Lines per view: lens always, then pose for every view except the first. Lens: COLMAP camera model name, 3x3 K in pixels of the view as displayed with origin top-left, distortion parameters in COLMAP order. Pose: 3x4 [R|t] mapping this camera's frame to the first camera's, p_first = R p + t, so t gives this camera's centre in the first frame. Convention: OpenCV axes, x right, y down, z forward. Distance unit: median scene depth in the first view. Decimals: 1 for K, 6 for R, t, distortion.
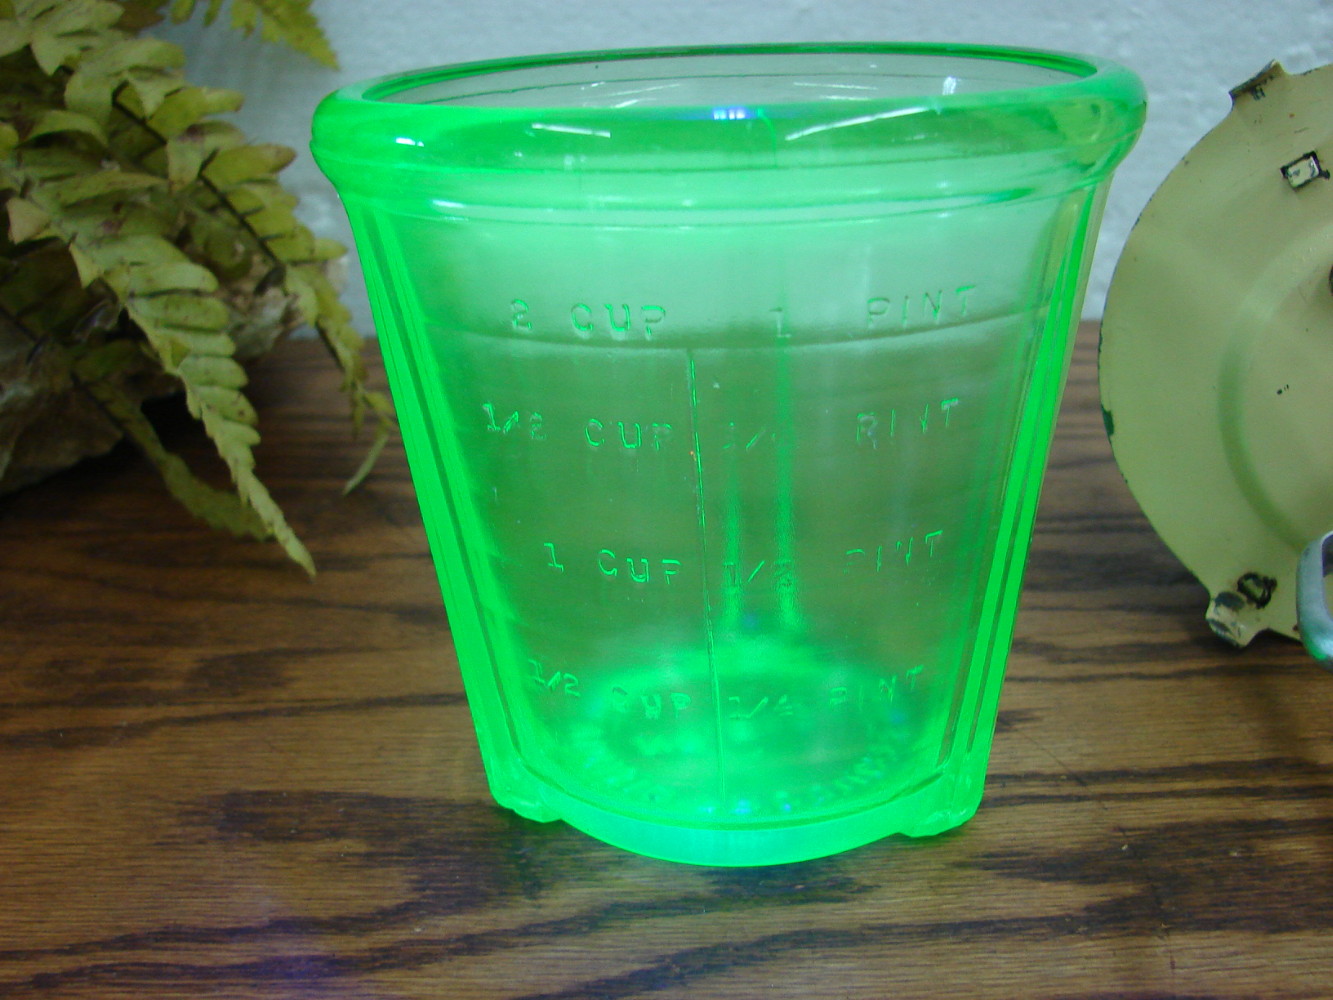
lens RADIAL K [[1441.4, 0, 675.6], [0, 1441.4, 548.4], [0, 0, 1]] dist [-0.237629, 0.274004]
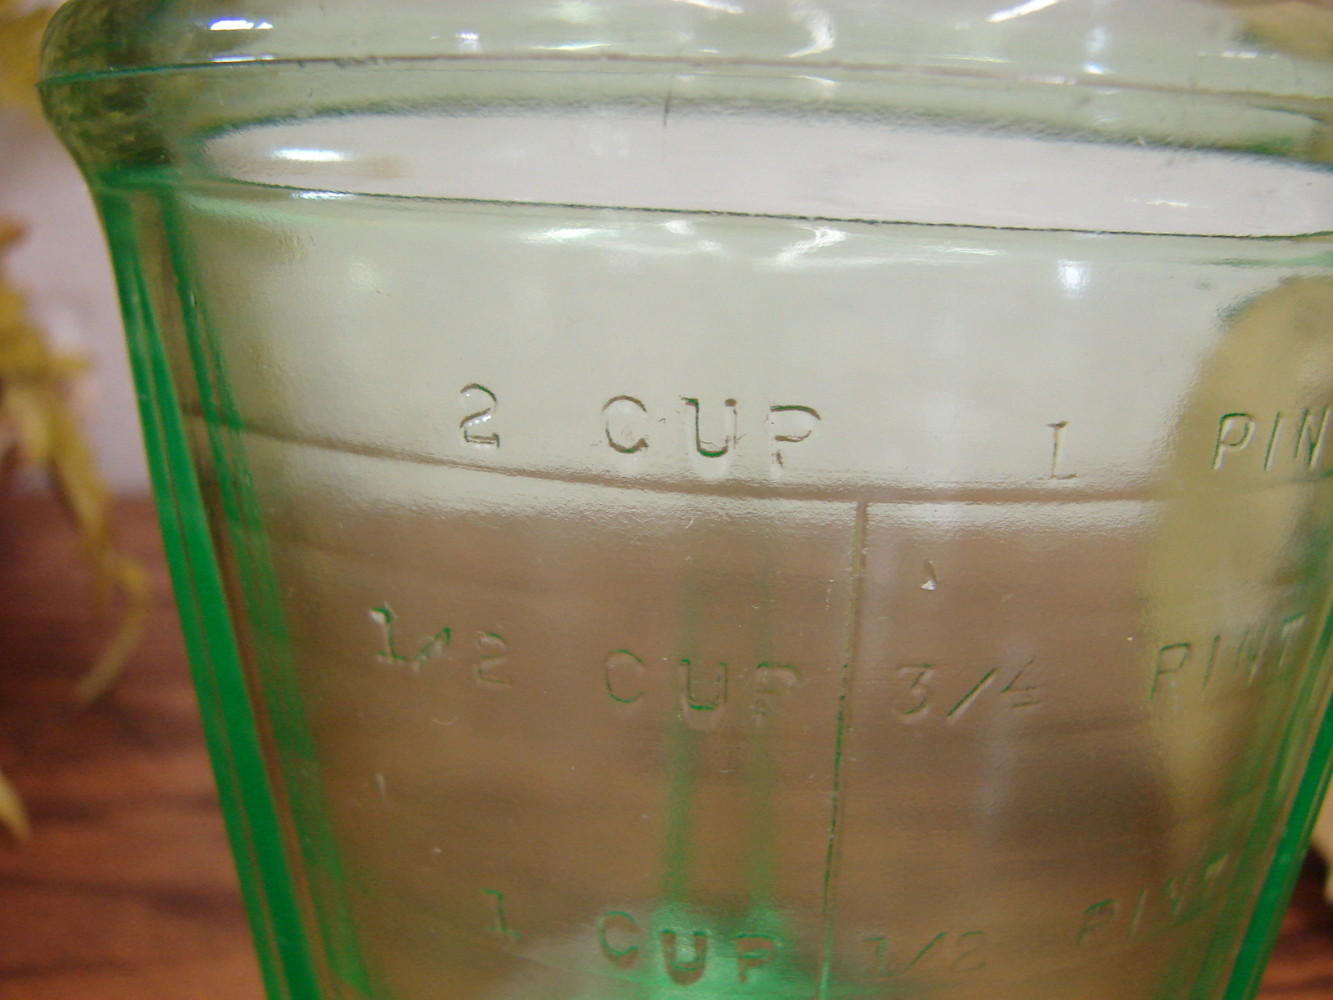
lens RADIAL K [[1441.4, 0, 675.6], [0, 1441.4, 548.4], [0, 0, 1]] dist [-0.237629, 0.274004]
pose [[0.985914, 0.025385, 0.165317, -0.087327], [-0.004809, 0.992309, -0.123692, -0.048778], [-0.167186, 0.121154, 0.978453, 0.406071]]
